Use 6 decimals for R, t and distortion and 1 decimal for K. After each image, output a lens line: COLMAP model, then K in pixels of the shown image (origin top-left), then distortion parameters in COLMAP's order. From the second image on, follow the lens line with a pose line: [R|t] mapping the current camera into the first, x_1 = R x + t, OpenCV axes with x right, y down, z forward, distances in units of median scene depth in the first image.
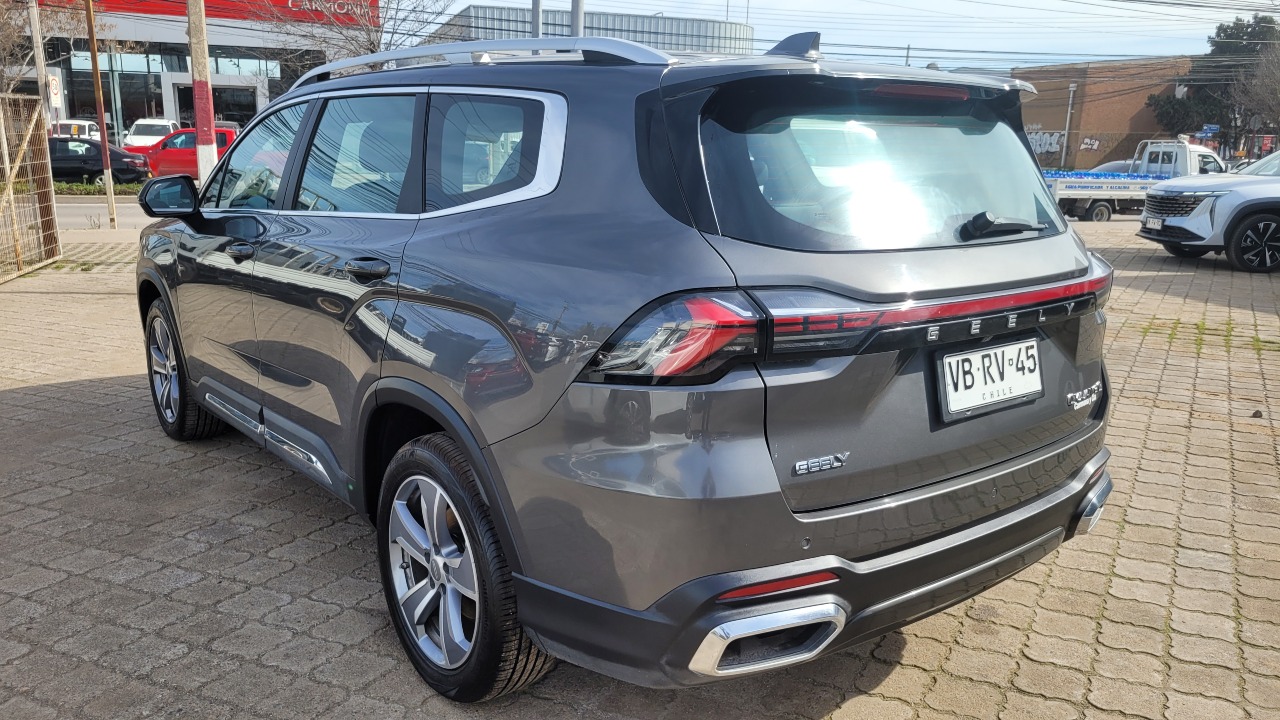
lens RADIAL K [[985.6, 0, 634.0], [0, 985.6, 364.3], [0, 0, 1]] dist [0.009005, 0.006629]
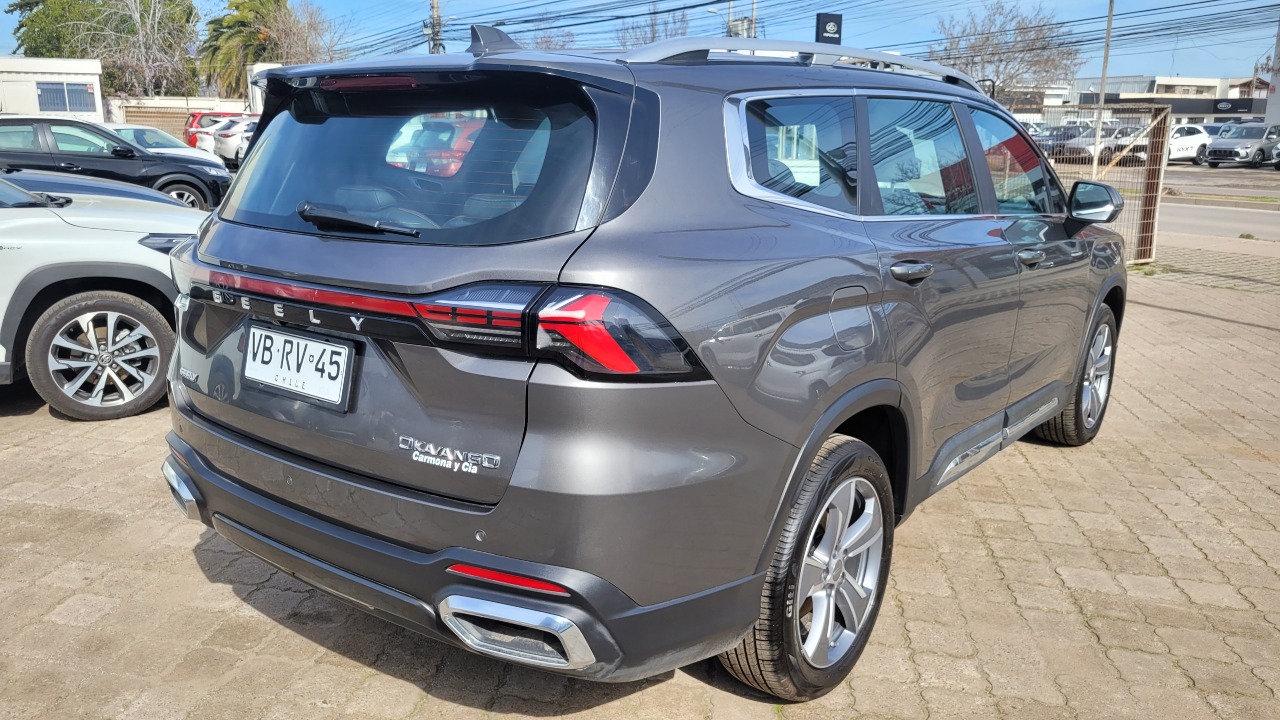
lens RADIAL K [[985.6, 0, 634.0], [0, 985.6, 364.3], [0, 0, 1]] dist [0.009005, 0.006629]
pose [[0.249552, 0.208597, -0.945627, 1.359654], [-0.218304, 0.963504, 0.154929, -0.213219], [0.943434, 0.167772, 0.285982, 1.007736]]
